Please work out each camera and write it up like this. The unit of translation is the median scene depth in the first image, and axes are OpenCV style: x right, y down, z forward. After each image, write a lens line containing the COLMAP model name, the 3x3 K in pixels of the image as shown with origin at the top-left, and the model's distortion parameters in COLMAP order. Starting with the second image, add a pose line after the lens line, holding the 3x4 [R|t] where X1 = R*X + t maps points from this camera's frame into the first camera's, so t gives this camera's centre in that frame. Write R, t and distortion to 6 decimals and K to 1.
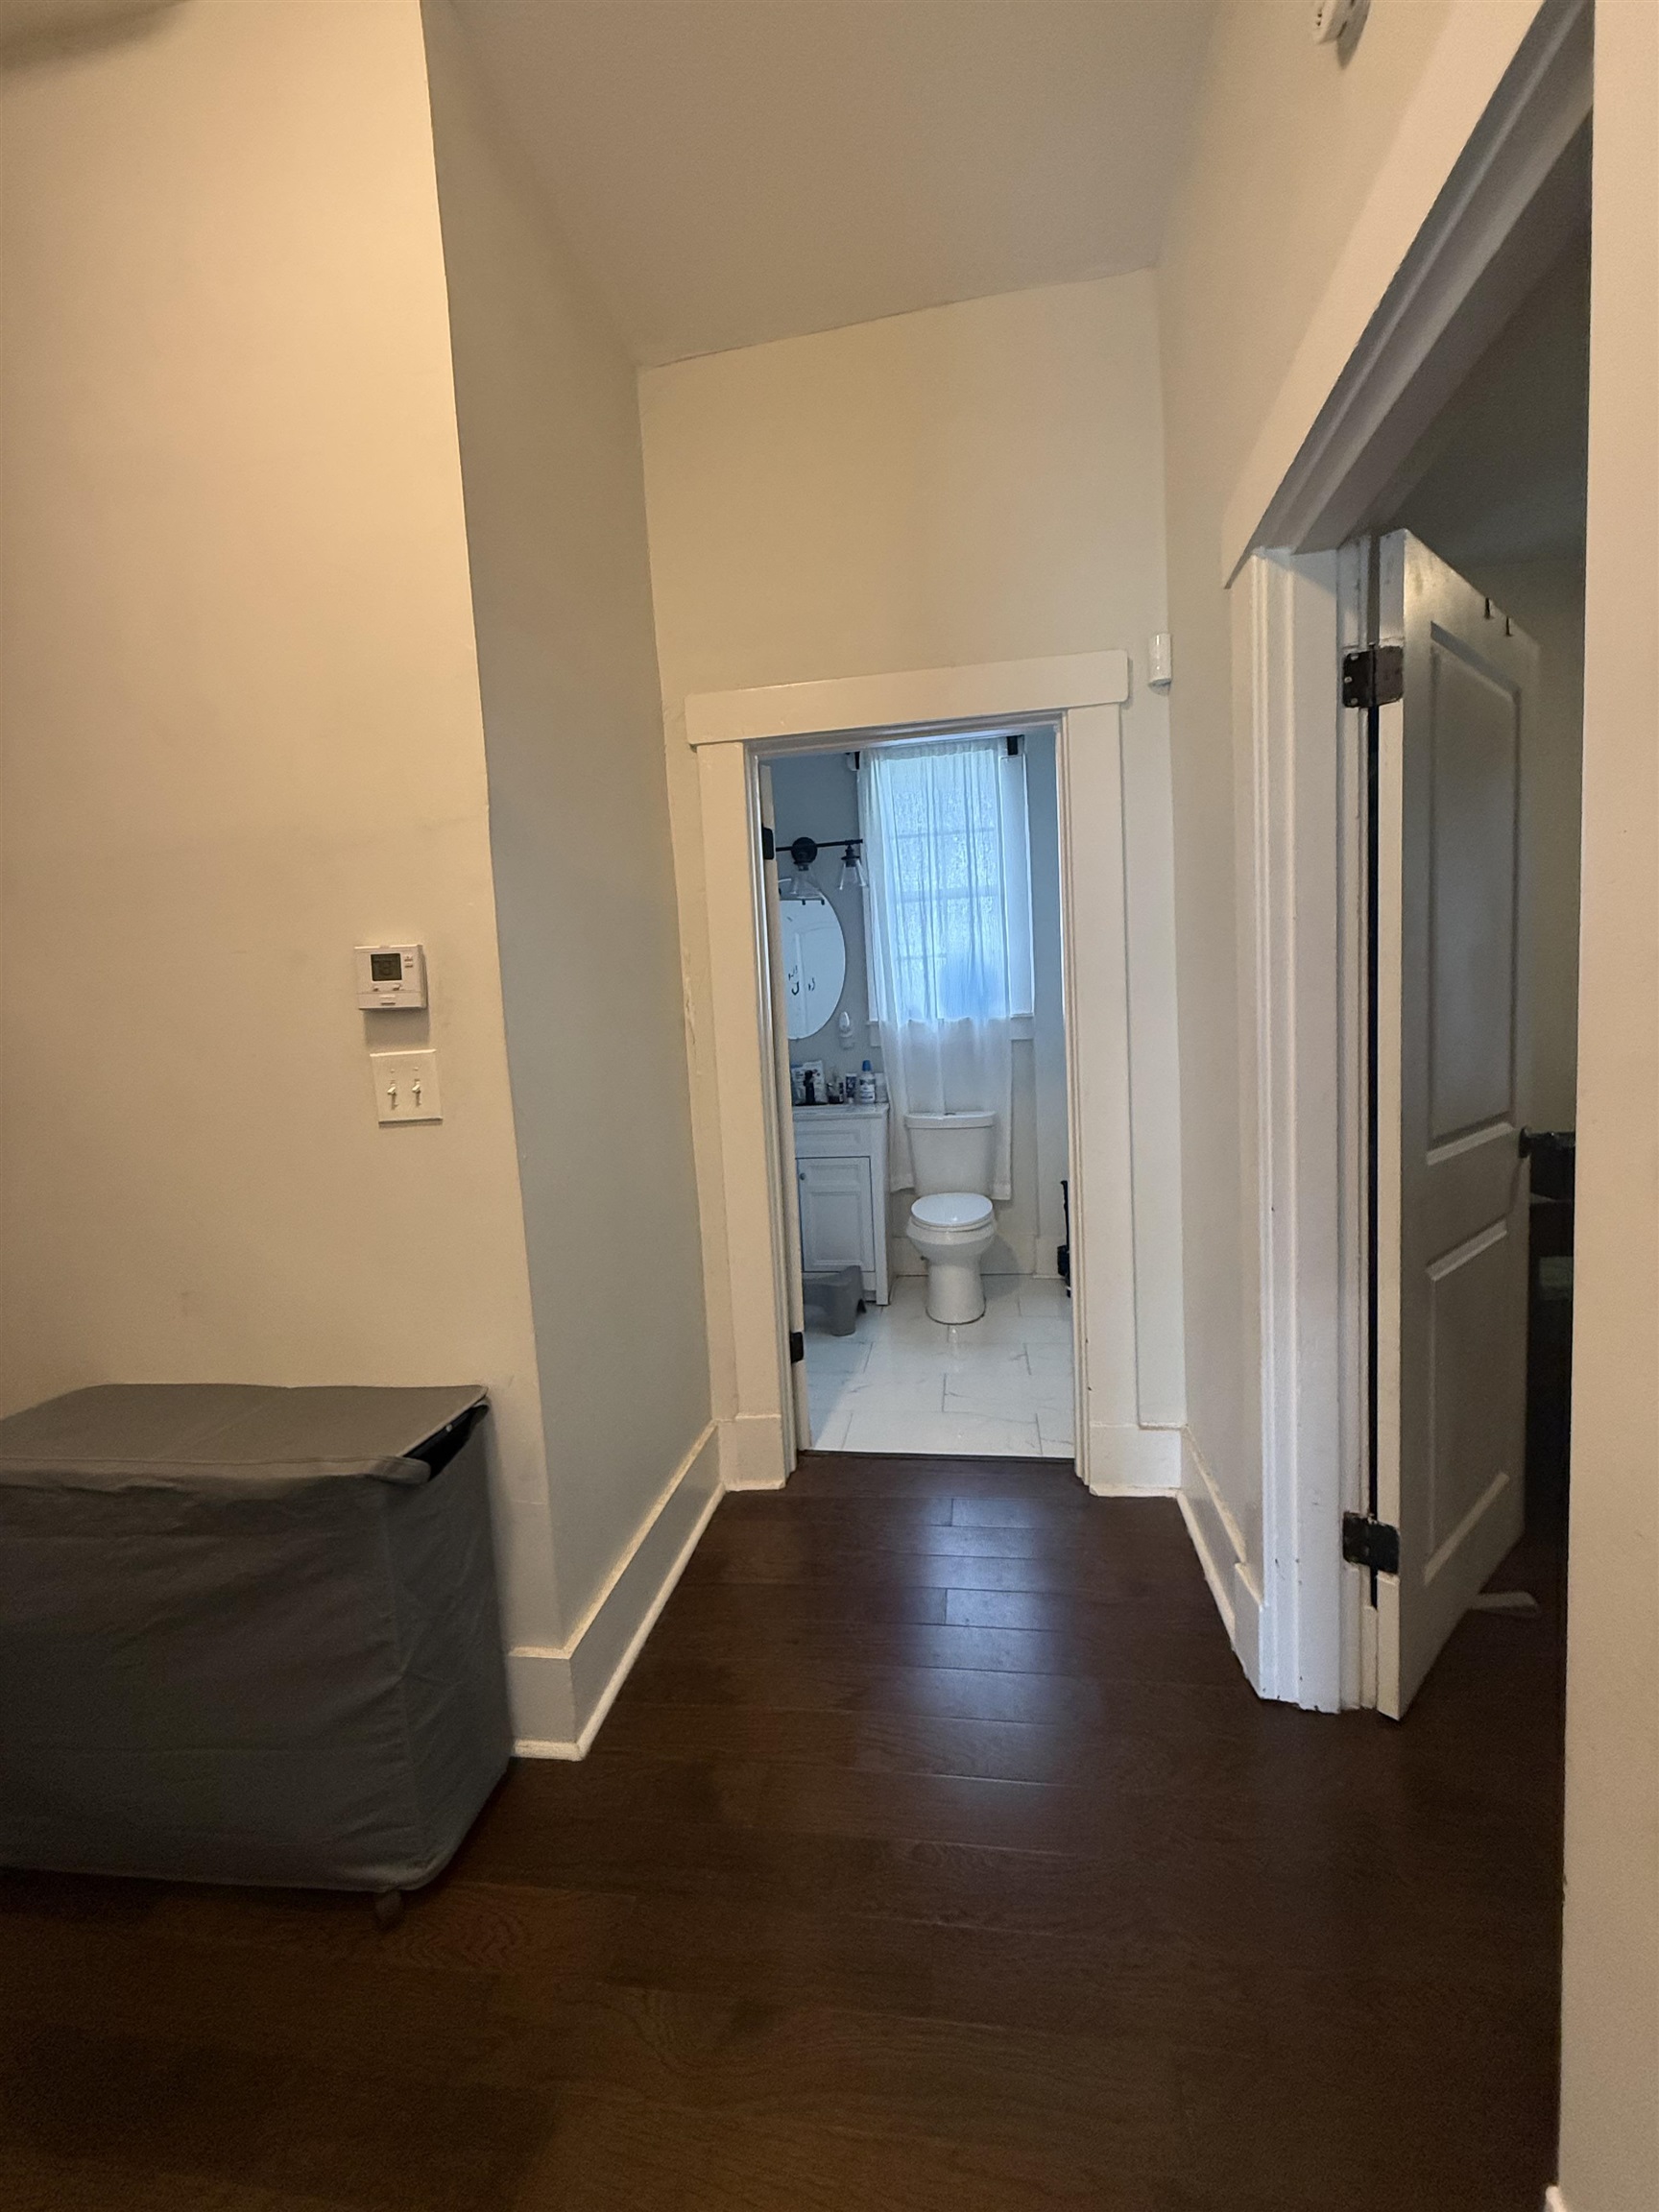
lens RADIAL K [[881.7, 0, 838.7], [0, 881.7, 1102.7], [0, 0, 1]] dist [-0.000803, -0.000200]
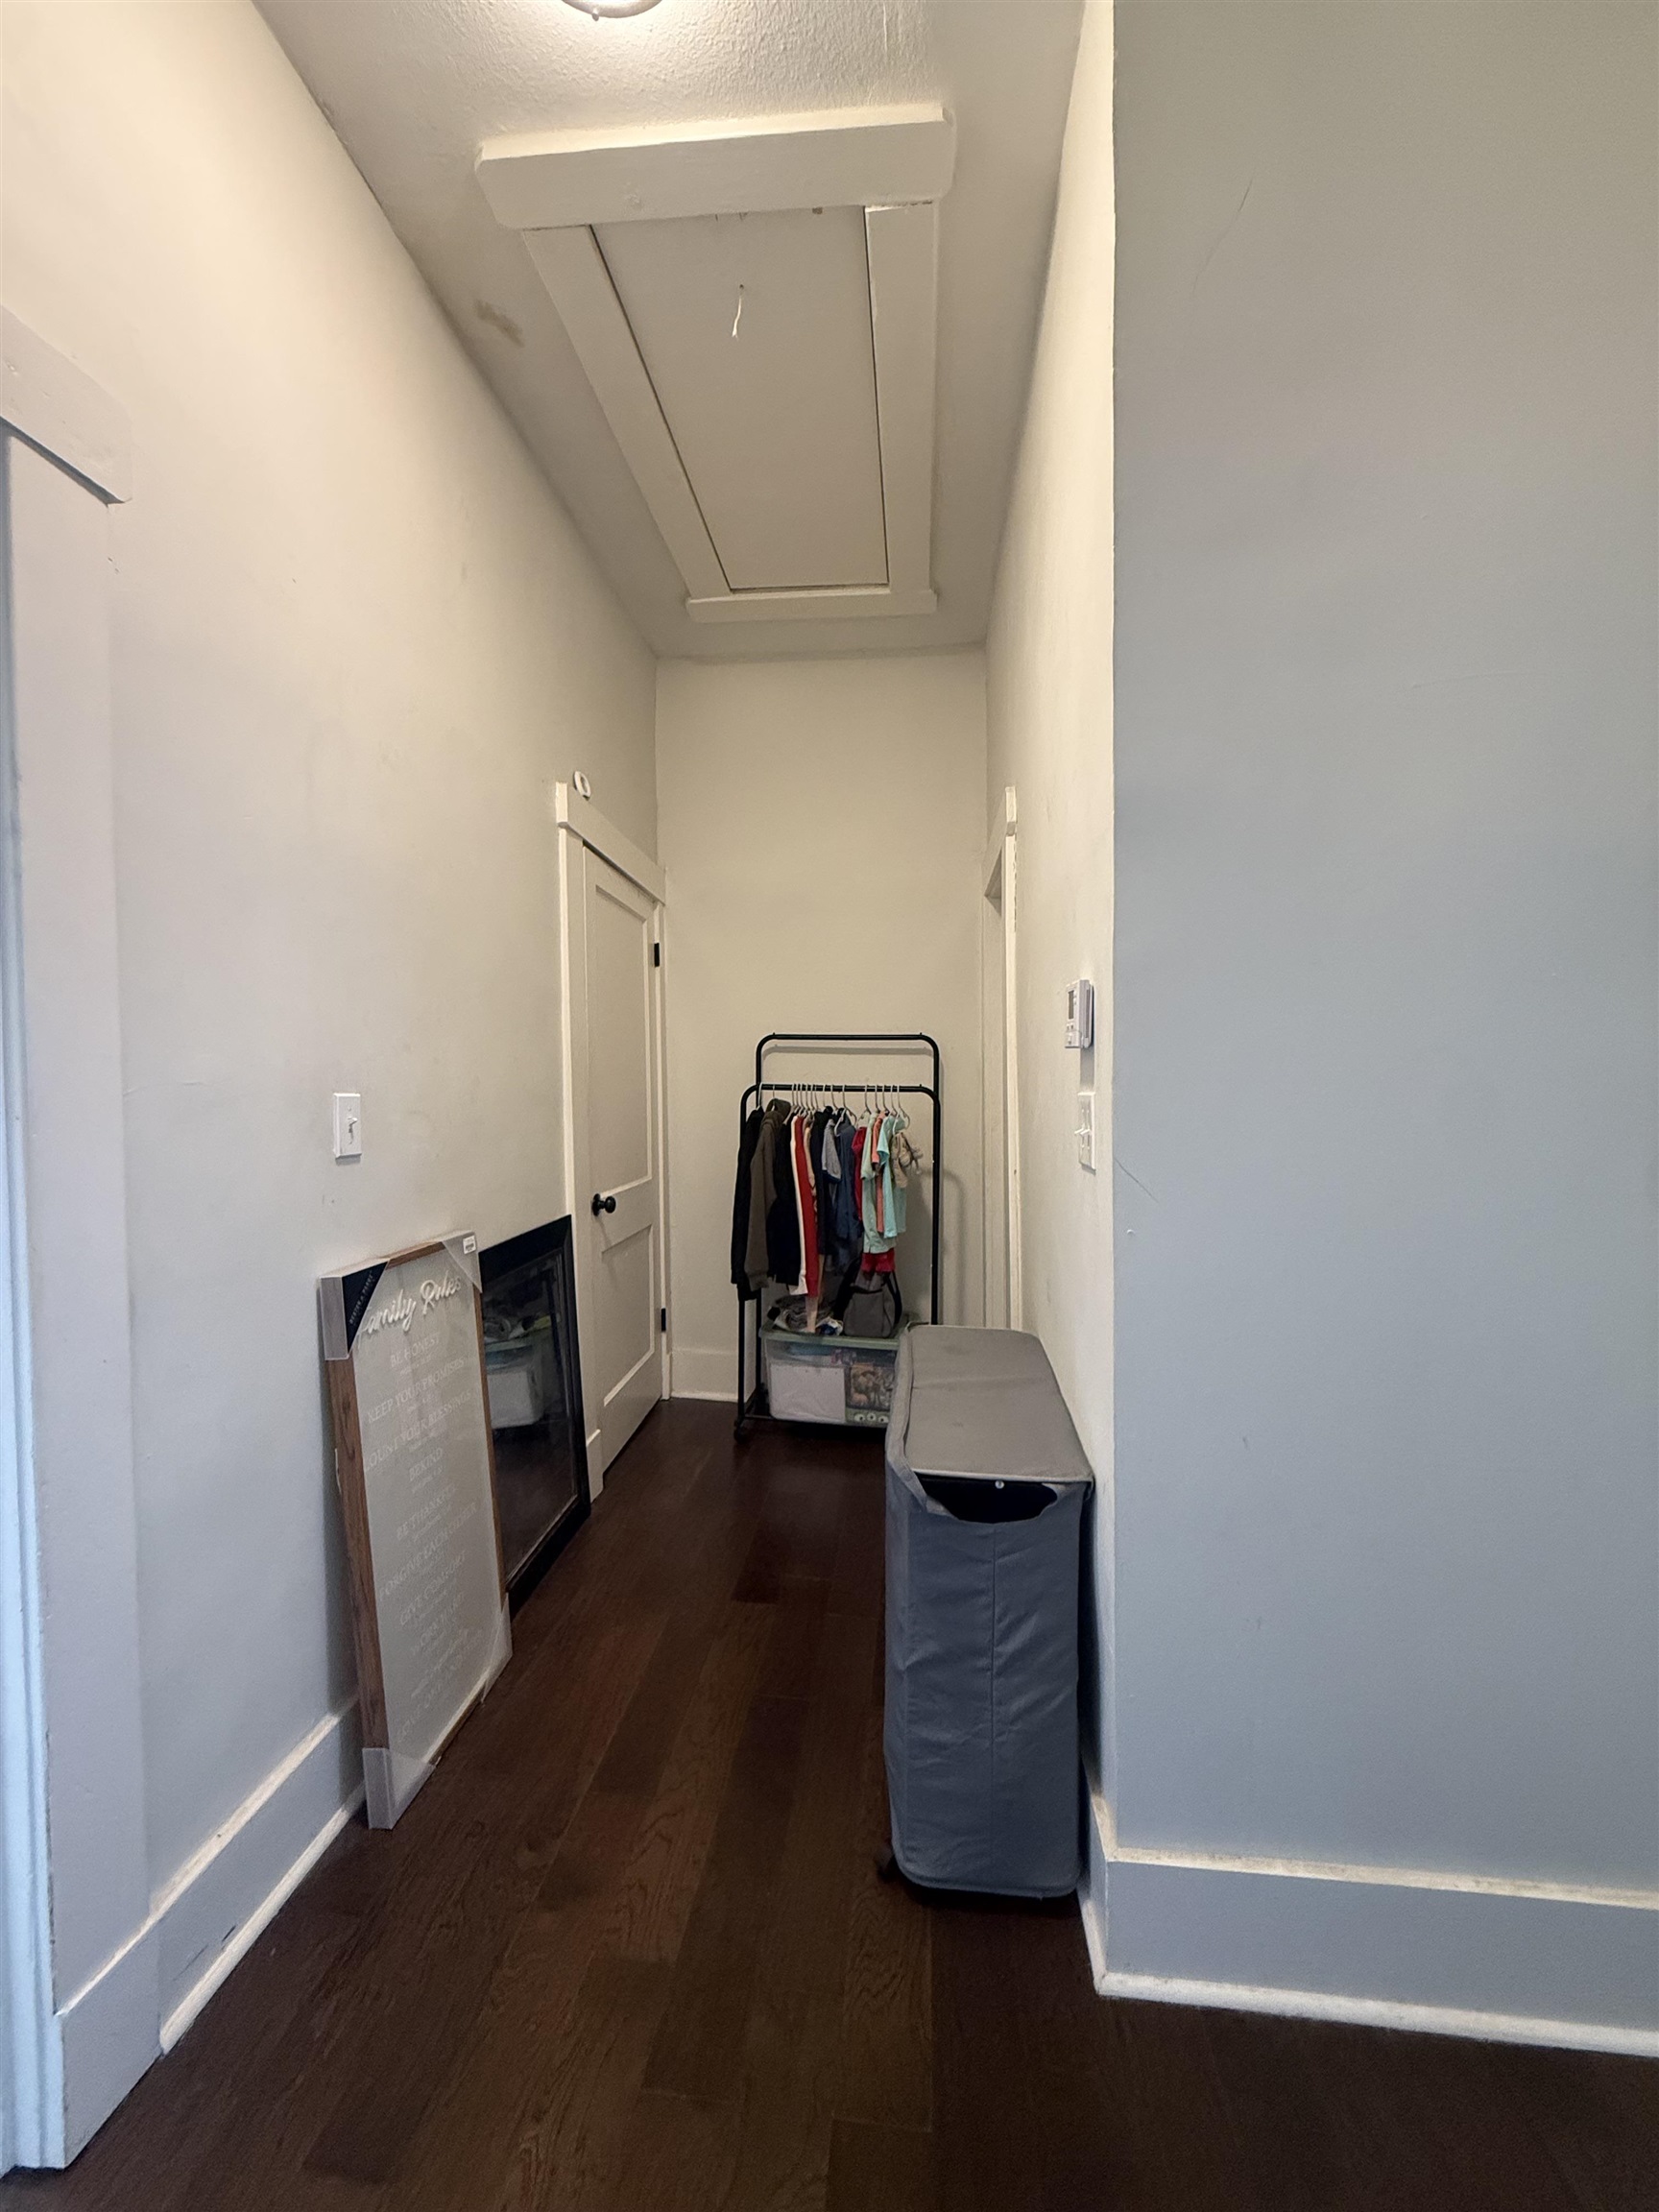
lens RADIAL K [[881.7, 0, 828.4], [0, 881.7, 1101.1], [0, 0, 1]] dist [-0.000803, -0.000200]
pose [[0.051470, 0.095832, -0.994066, 0.588510], [-0.097604, 0.991103, 0.090493, -0.144800], [0.993894, 0.092367, 0.060365, 0.913754]]
